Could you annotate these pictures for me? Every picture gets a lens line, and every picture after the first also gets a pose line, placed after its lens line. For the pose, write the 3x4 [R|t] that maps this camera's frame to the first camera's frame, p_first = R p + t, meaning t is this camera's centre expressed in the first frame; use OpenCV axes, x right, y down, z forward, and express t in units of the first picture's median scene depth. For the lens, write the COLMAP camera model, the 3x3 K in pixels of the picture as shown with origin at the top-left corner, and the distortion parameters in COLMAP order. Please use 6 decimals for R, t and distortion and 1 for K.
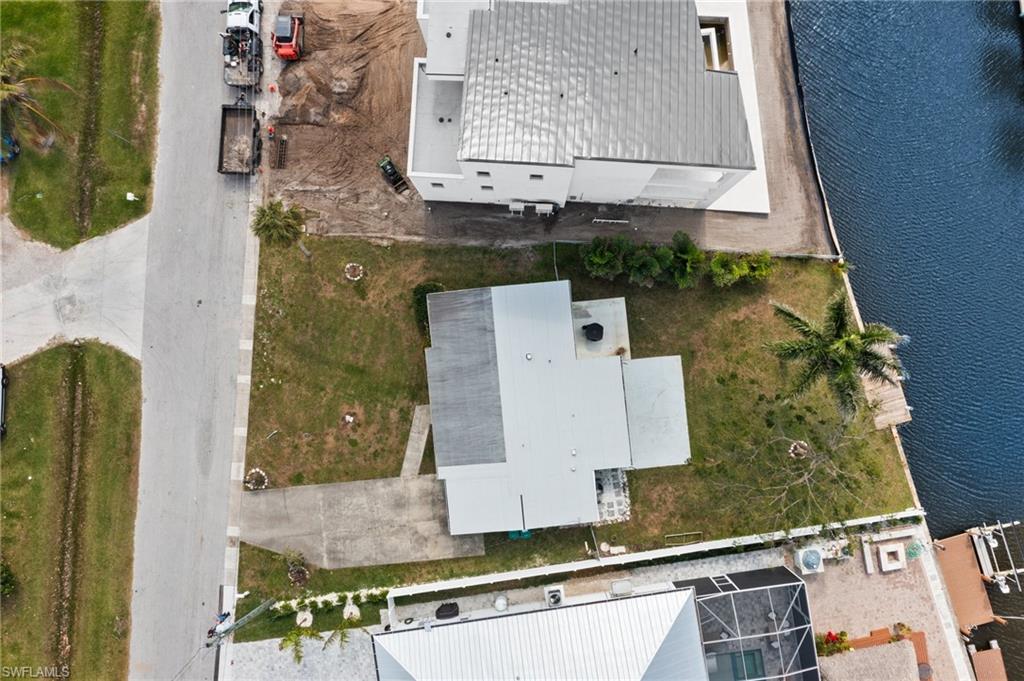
lens RADIAL K [[825.3, 0, 512.0], [0, 825.3, 340.5], [0, 0, 1]] dist [-0.006882, 0.007837]
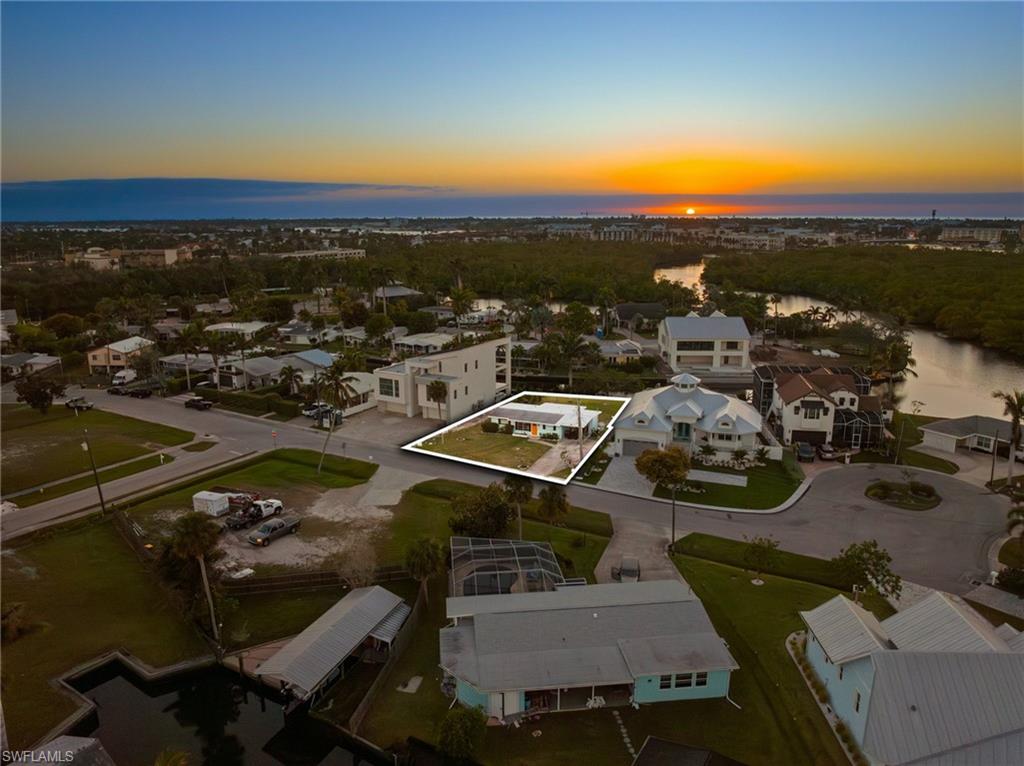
lens RADIAL K [[733.1, 0, 512.0], [0, 733.1, 383.0], [0, 0, 1]] dist [-0.033940, -0.006218]
pose [[0.474966, -0.180904, 0.861209, -1.791852], [0.879728, 0.122114, -0.459528, 0.923515], [-0.022035, 0.975890, 0.217147, 0.417927]]
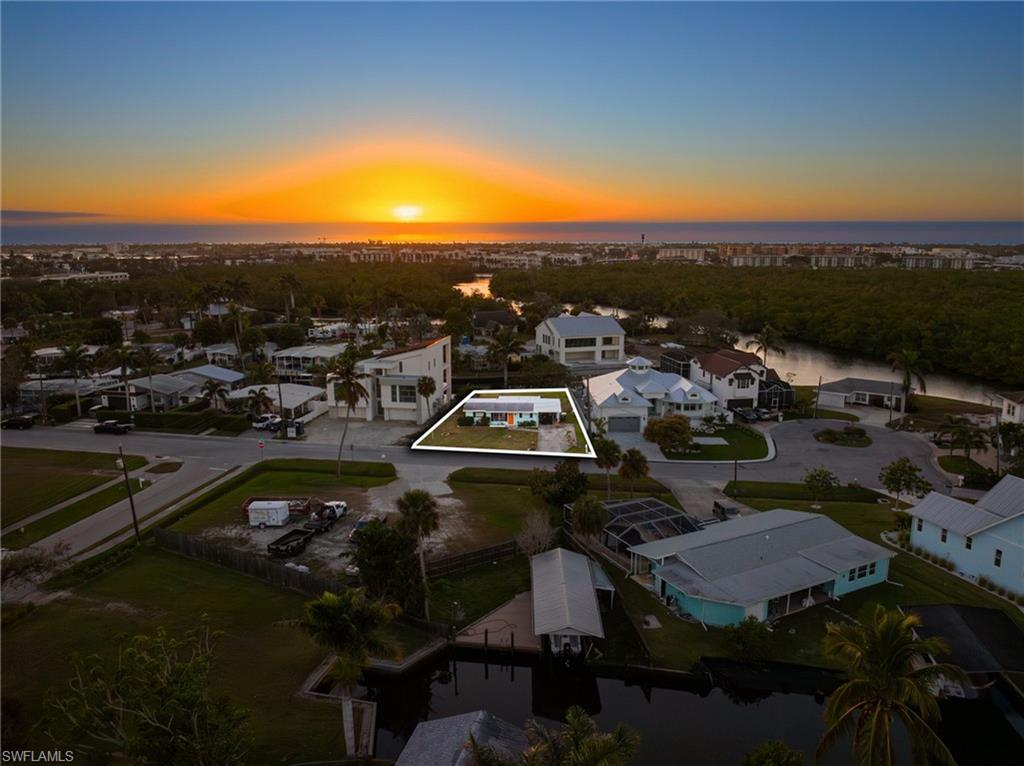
lens RADIAL K [[728.3, 0, 512.0], [0, 728.3, 383.0], [0, 0, 1]] dist [-0.032435, -0.006281]
pose [[0.132017, -0.172207, 0.976174, -2.066507], [0.991015, 0.044235, -0.126221, 0.338611], [-0.021445, 0.984067, 0.176500, 0.507429]]
